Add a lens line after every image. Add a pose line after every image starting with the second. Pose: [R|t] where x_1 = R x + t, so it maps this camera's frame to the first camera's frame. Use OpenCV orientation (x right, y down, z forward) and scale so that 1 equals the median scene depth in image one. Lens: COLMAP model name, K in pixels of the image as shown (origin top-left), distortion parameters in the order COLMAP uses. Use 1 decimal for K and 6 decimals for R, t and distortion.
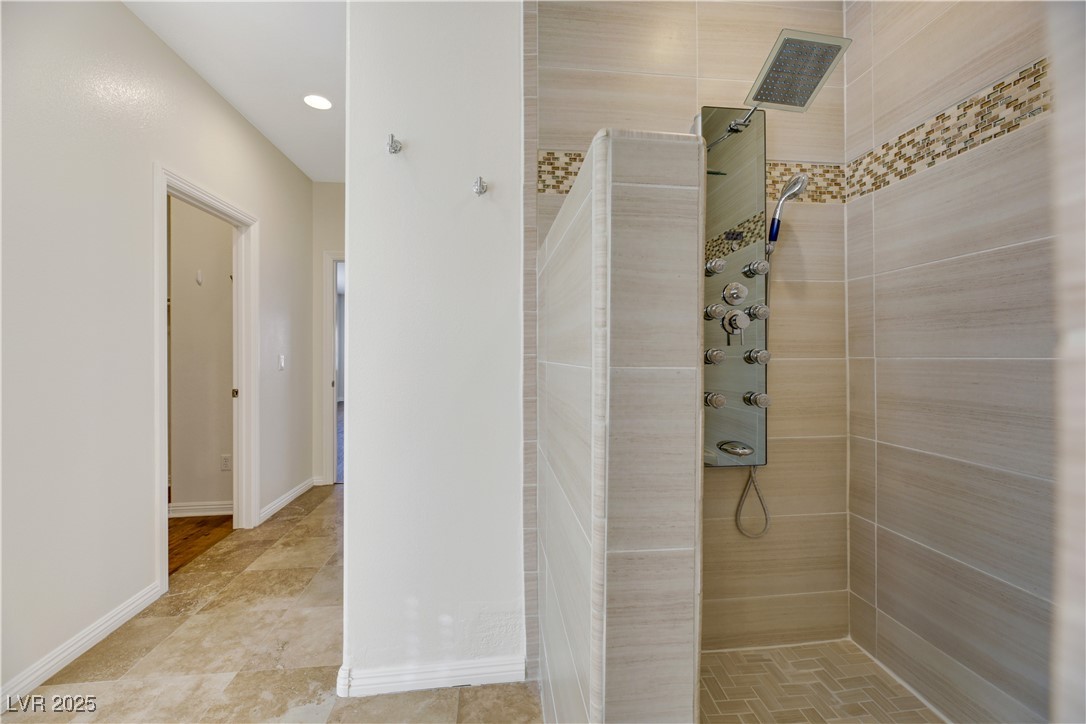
lens RADIAL K [[441.1, 0, 541.4], [0, 441.1, 354.0], [0, 0, 1]] dist [0.000281, -0.001740]
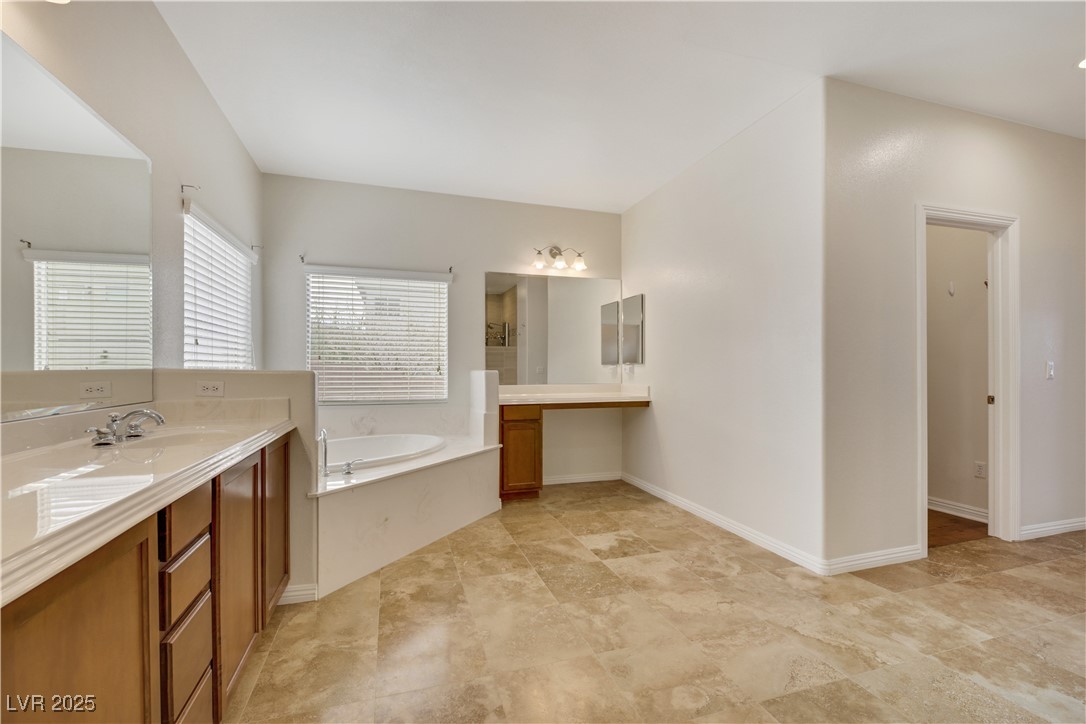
lens RADIAL K [[467.2, 0, 541.4], [0, 467.2, 363.4], [0, 0, 1]] dist [-0.000406, -0.002826]
pose [[0.198560, -0.004787, -0.980077, 0.173407], [-0.004682, 0.999972, -0.005832, 0.022166], [0.980077, 0.005747, 0.198532, -0.262080]]
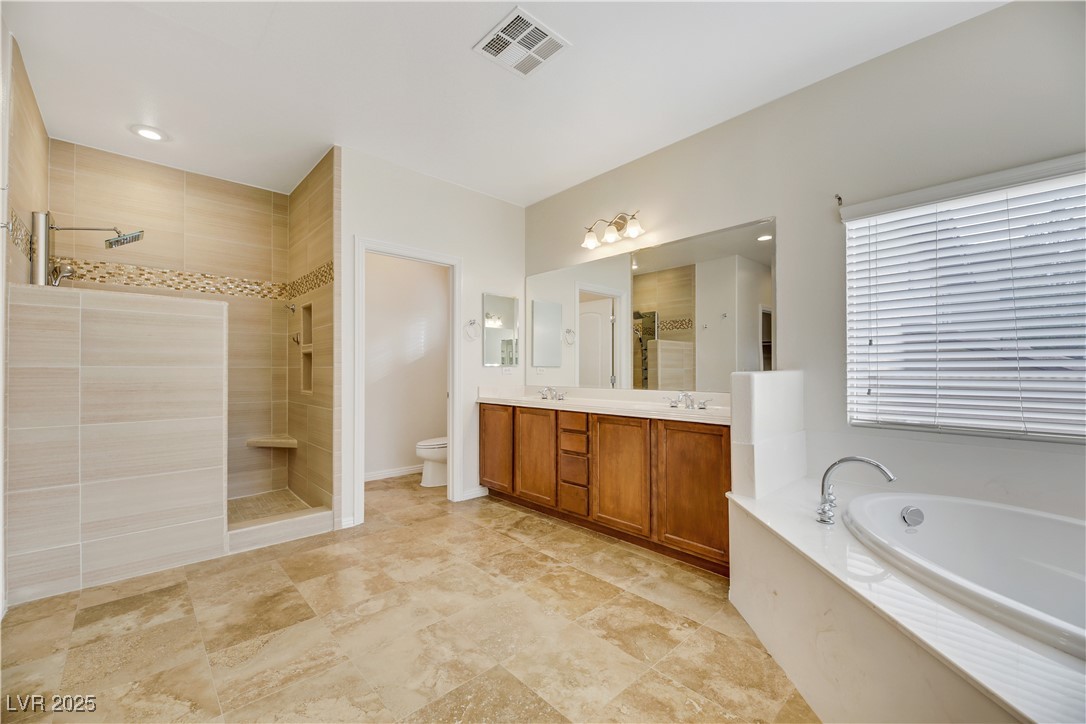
lens RADIAL K [[441.1, 0, 545.2], [0, 441.1, 367.6], [0, 0, 1]] dist [0.000281, -0.001740]
pose [[-0.602899, 0.011520, 0.797734, -1.414593], [0.007636, 0.999933, -0.008669, 0.028557], [-0.797781, 0.000865, -0.602947, 0.353567]]
